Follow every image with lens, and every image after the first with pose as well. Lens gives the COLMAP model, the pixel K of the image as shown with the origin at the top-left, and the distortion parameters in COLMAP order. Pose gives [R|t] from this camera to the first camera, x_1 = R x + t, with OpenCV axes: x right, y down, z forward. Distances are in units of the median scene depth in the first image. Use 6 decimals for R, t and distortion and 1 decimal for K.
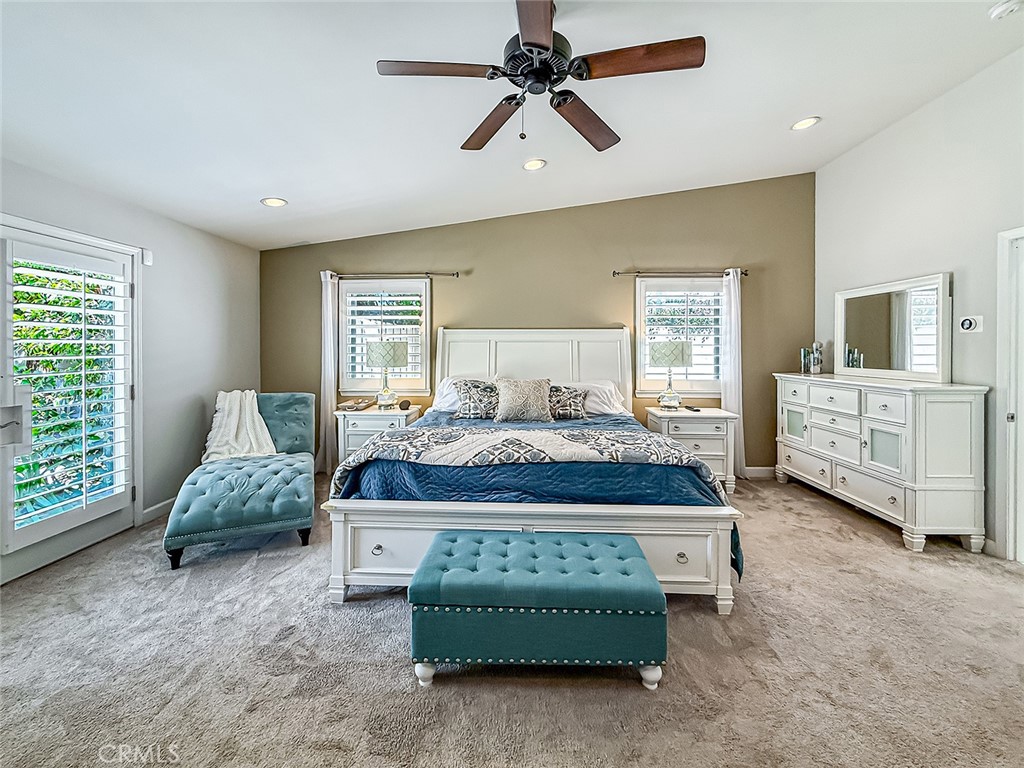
lens RADIAL K [[422.8, 0, 507.8], [0, 422.8, 360.9], [0, 0, 1]] dist [-0.000540, -0.000178]
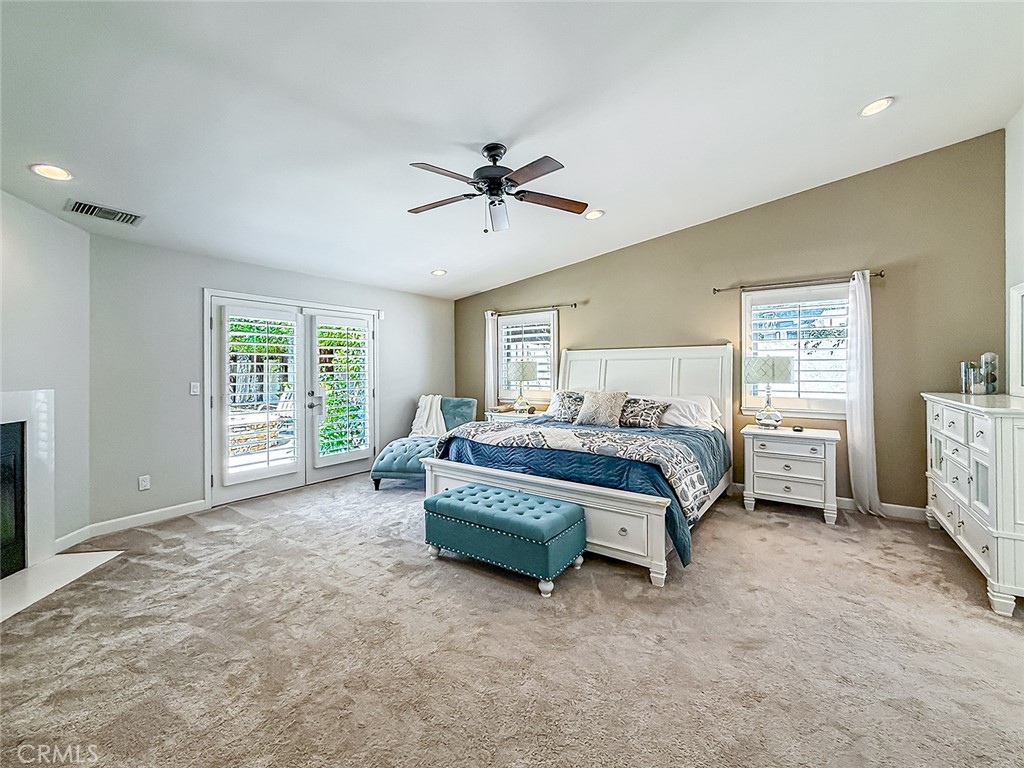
lens RADIAL K [[413.2, 0, 512.0], [0, 413.2, 384.0], [0, 0, 1]] dist [-0.000287, -0.000025]
pose [[0.841324, 0.013632, -0.540360, 0.453060], [-0.007776, 0.999884, 0.013119, 0.008658], [0.540476, -0.006835, 0.841332, -0.117551]]
